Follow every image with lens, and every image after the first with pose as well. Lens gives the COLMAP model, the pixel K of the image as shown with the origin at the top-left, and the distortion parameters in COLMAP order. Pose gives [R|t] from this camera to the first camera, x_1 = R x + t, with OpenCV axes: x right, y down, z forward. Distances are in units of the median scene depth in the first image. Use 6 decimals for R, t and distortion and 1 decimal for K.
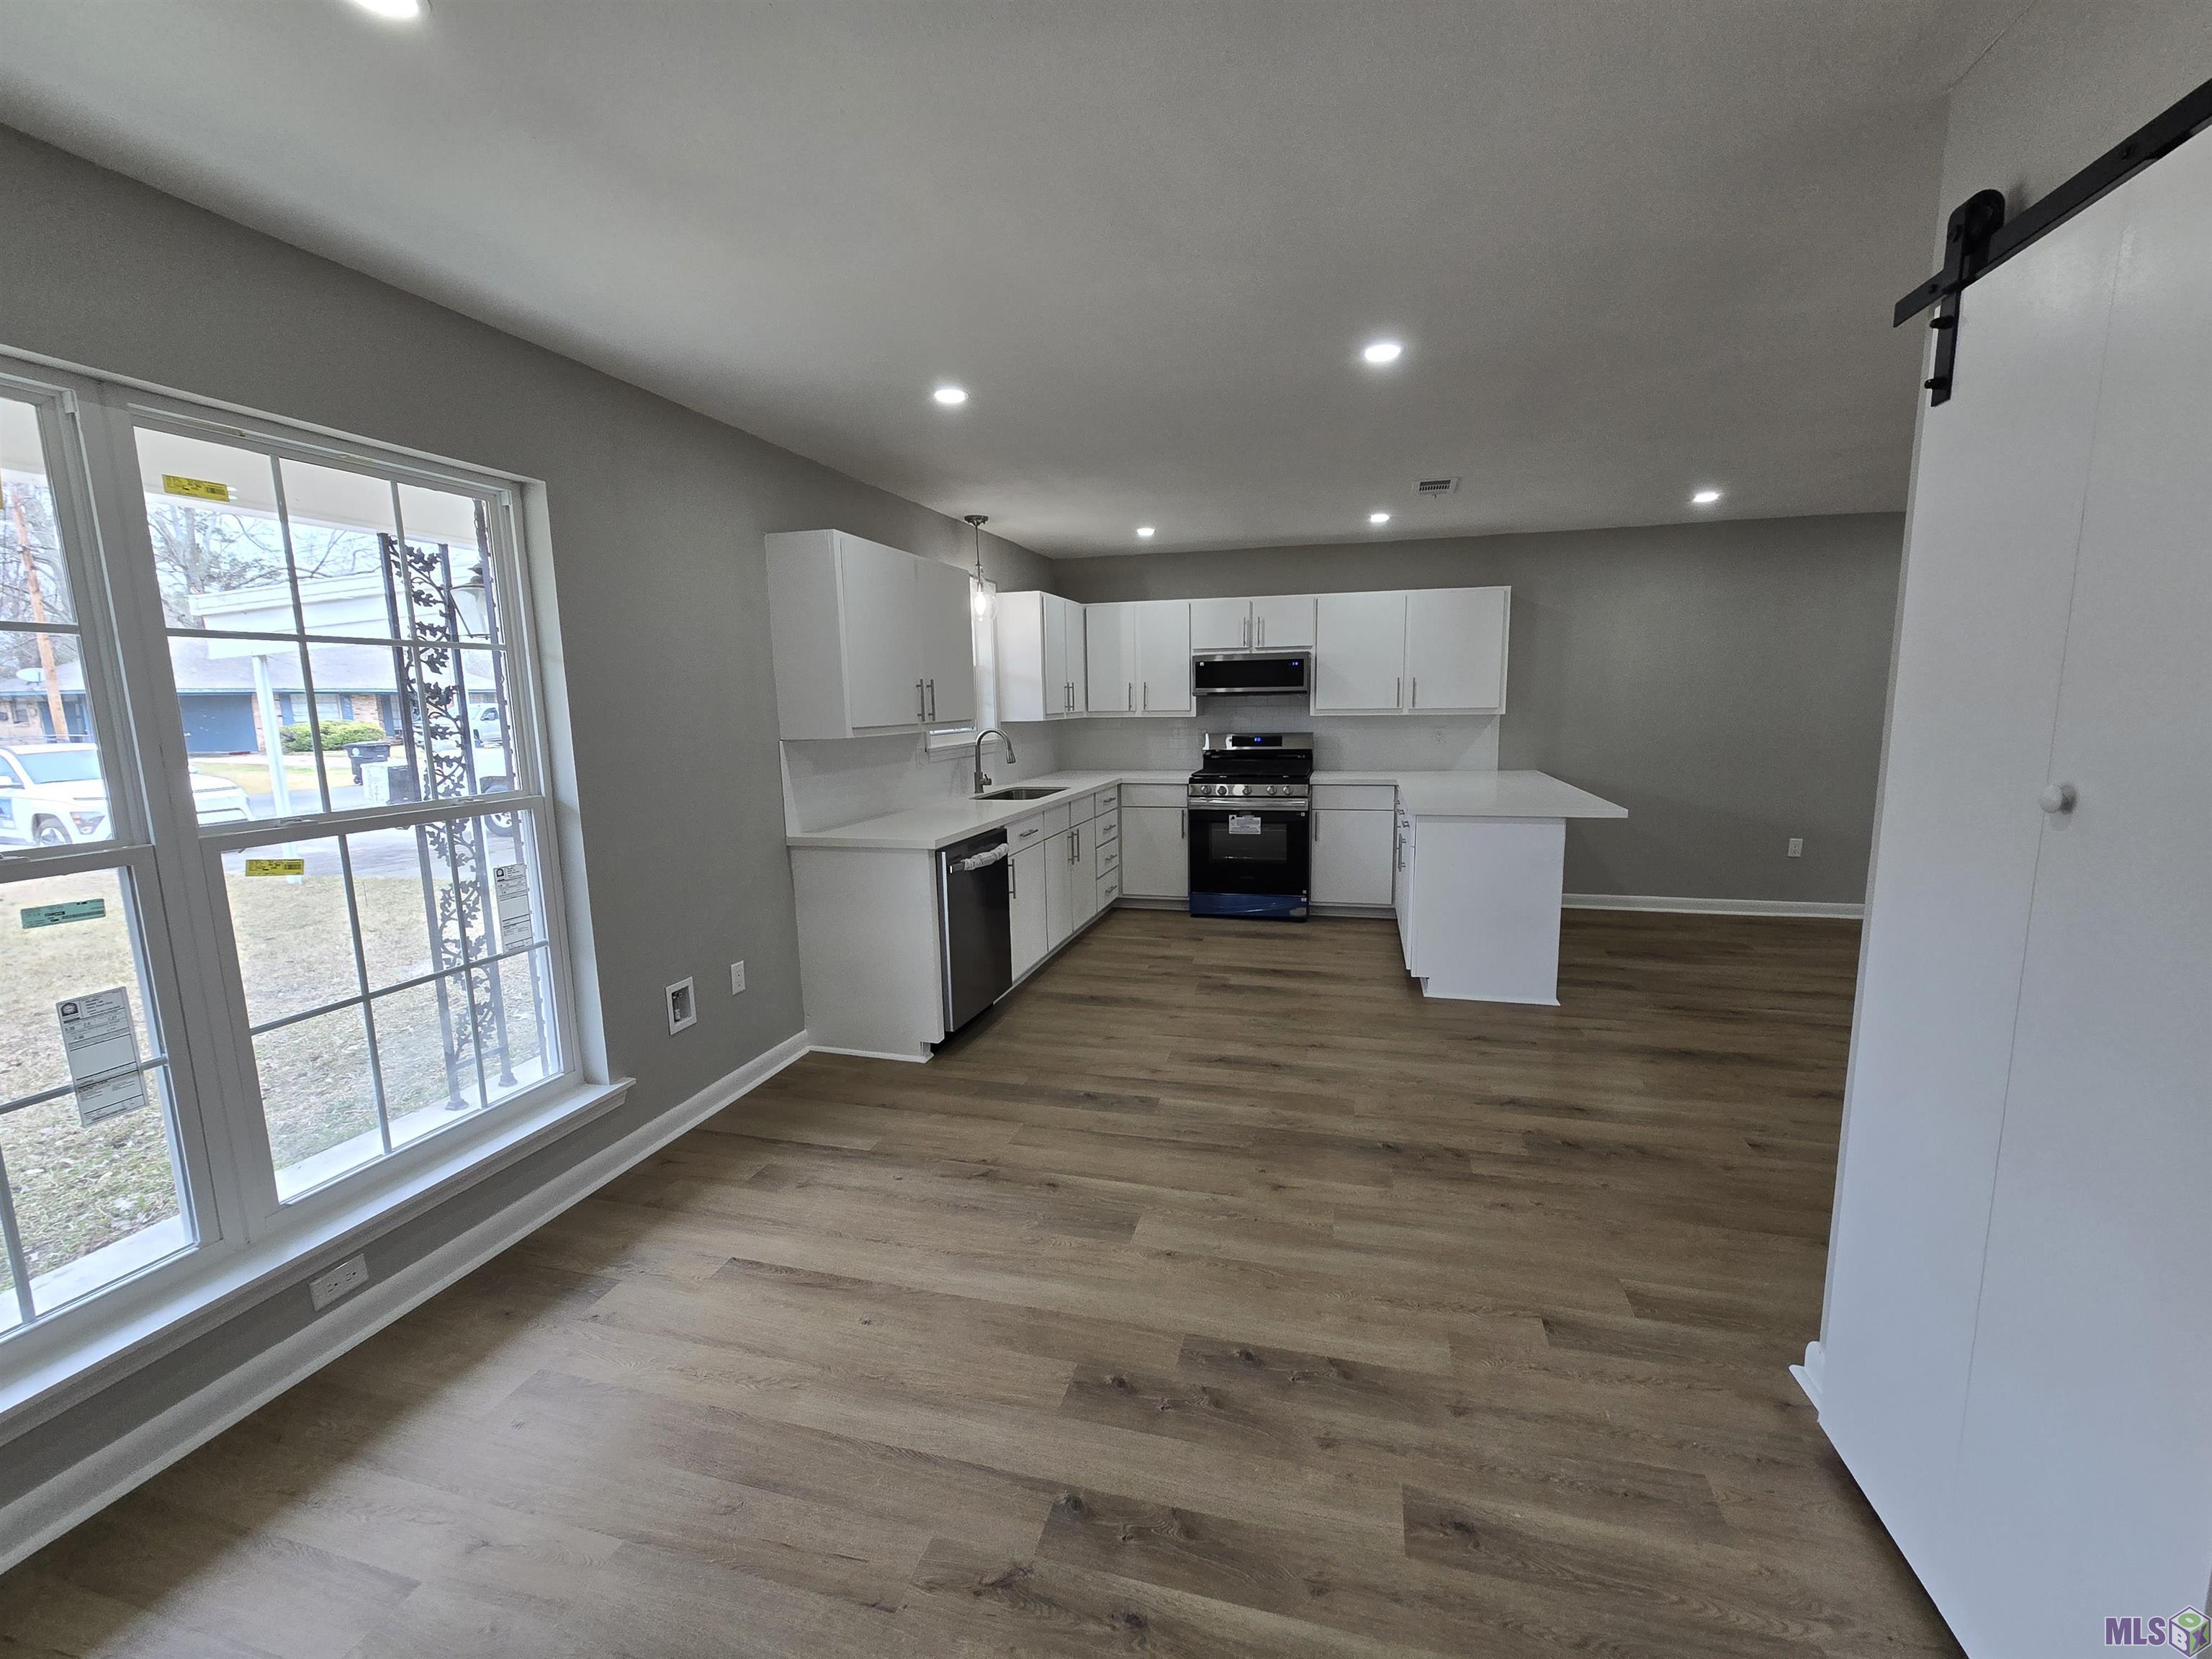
lens RADIAL K [[899.8, 0, 1113.0], [0, 899.8, 832.7], [0, 0, 1]] dist [-0.002210, 0.000356]
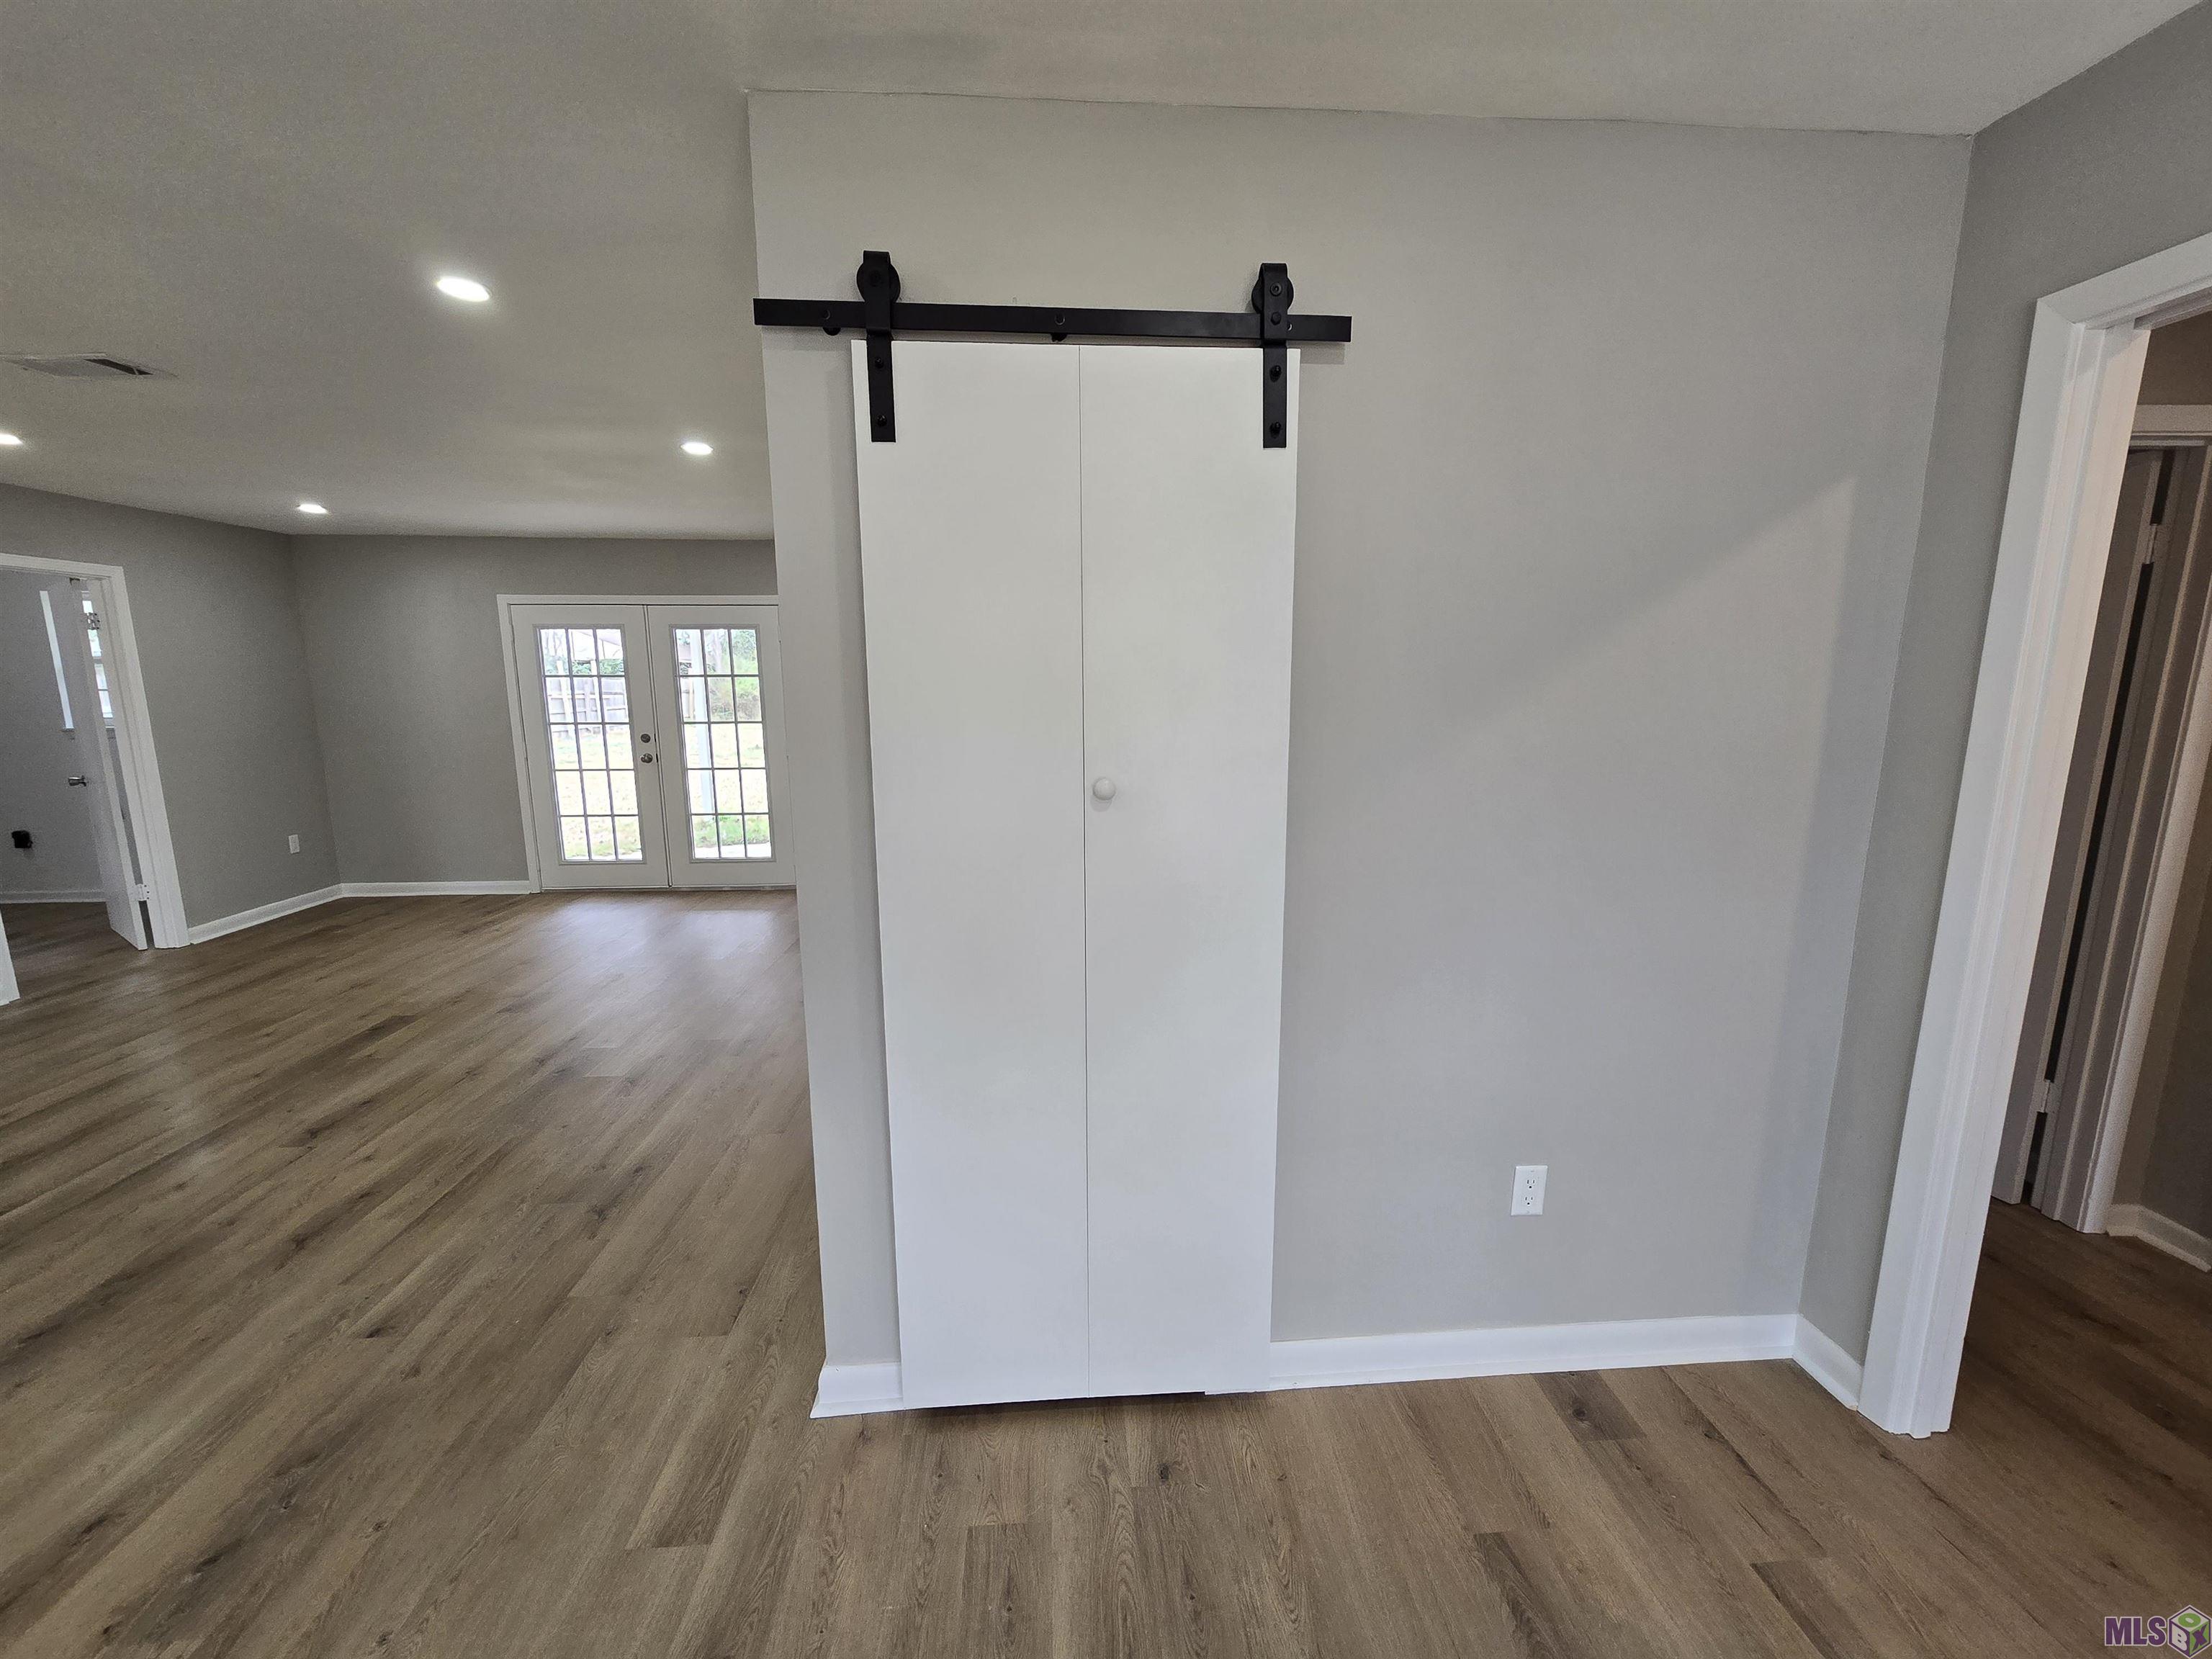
lens RADIAL K [[903.8, 0, 1114.6], [0, 903.8, 830.7], [0, 0, 1]] dist [-0.004447, 0.000217]
pose [[-0.331454, -0.136478, 0.933548, -0.080069], [0.149397, 0.969406, 0.194763, -0.071367], [-0.931568, 0.204024, -0.300924, 0.412000]]
